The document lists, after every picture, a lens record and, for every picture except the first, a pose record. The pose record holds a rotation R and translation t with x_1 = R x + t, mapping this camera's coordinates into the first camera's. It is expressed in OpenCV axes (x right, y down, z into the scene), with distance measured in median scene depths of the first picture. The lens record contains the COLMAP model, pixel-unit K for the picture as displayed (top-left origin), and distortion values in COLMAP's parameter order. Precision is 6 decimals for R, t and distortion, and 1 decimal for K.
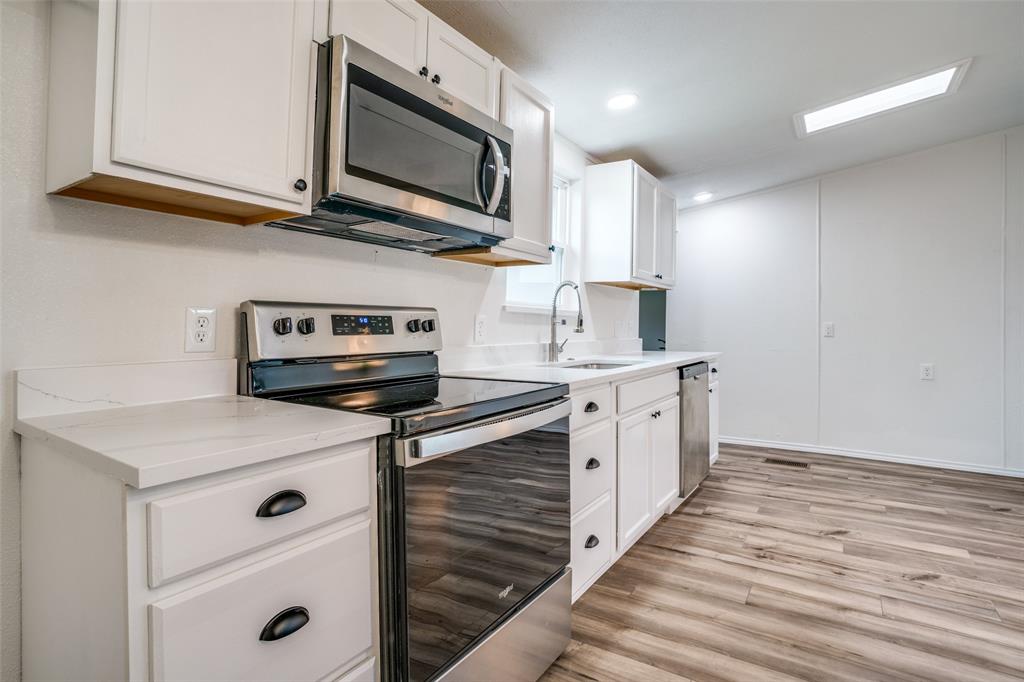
lens RADIAL K [[476.3, 0, 516.6], [0, 476.3, 313.5], [0, 0, 1]] dist [-0.064013, 0.018084]
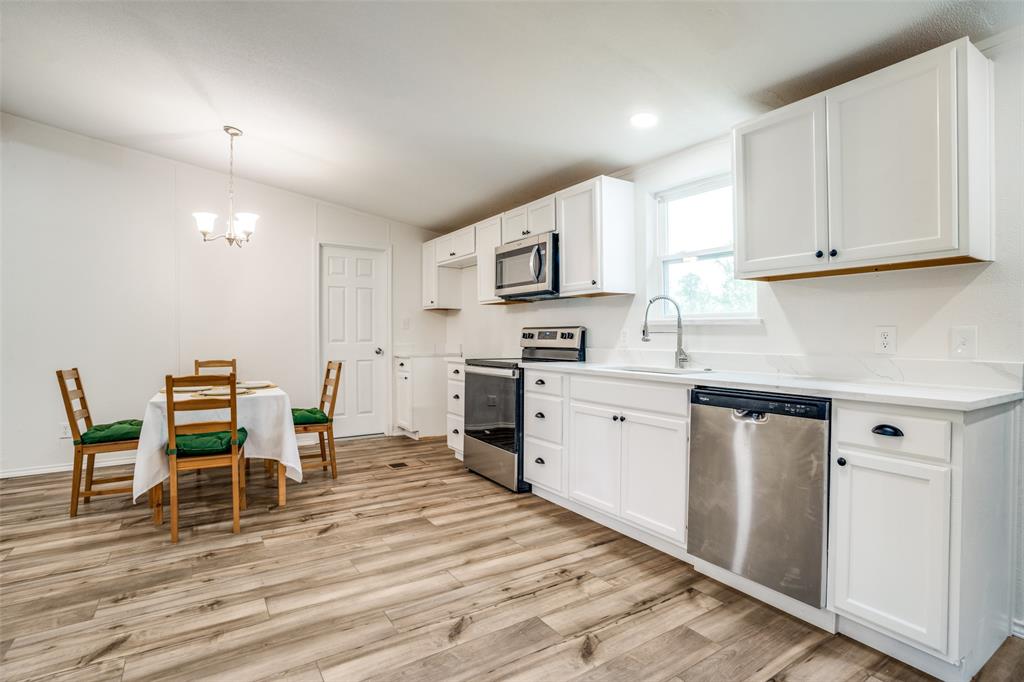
lens RADIAL K [[499.7, 0, 517.9], [0, 499.7, 337.1], [0, 0, 1]] dist [-0.075691, 0.028724]
pose [[-0.359599, 0.002687, -0.933103, 1.591949], [0.026532, 0.999621, -0.007347, 0.036298], [0.932730, -0.027399, -0.359534, 1.344783]]
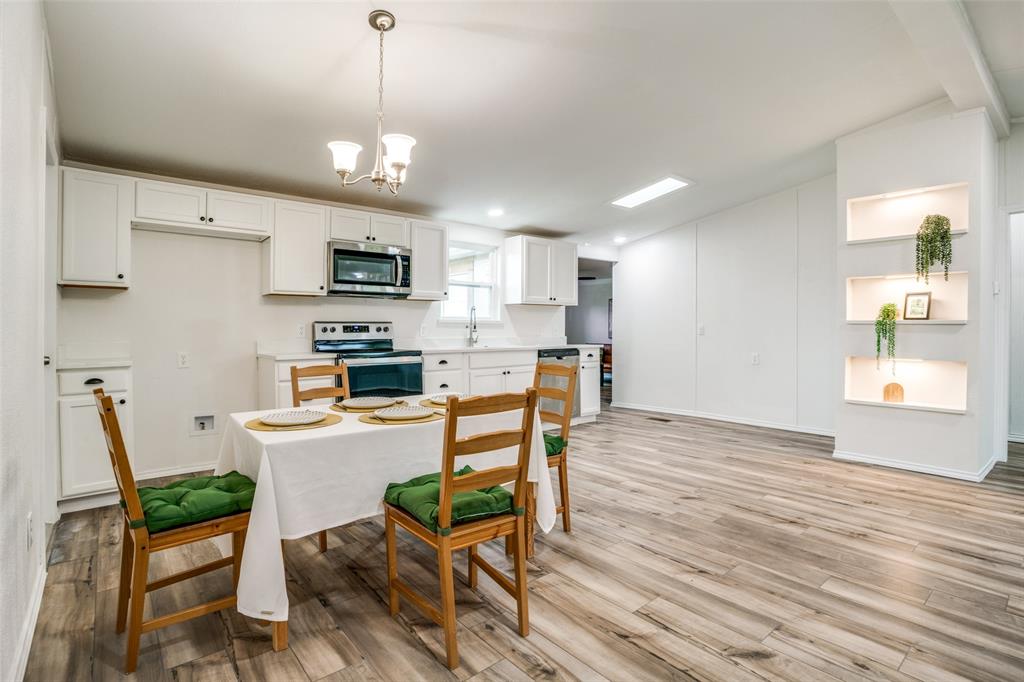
lens RADIAL K [[495.8, 0, 511.7], [0, 495.8, 335.5], [0, 0, 1]] dist [-0.069749, 0.025239]
pose [[0.966394, 0.000054, -0.257064, 0.961209], [0.010578, 0.999145, 0.039978, -0.032158], [0.256846, -0.041353, 0.965567, -1.137765]]
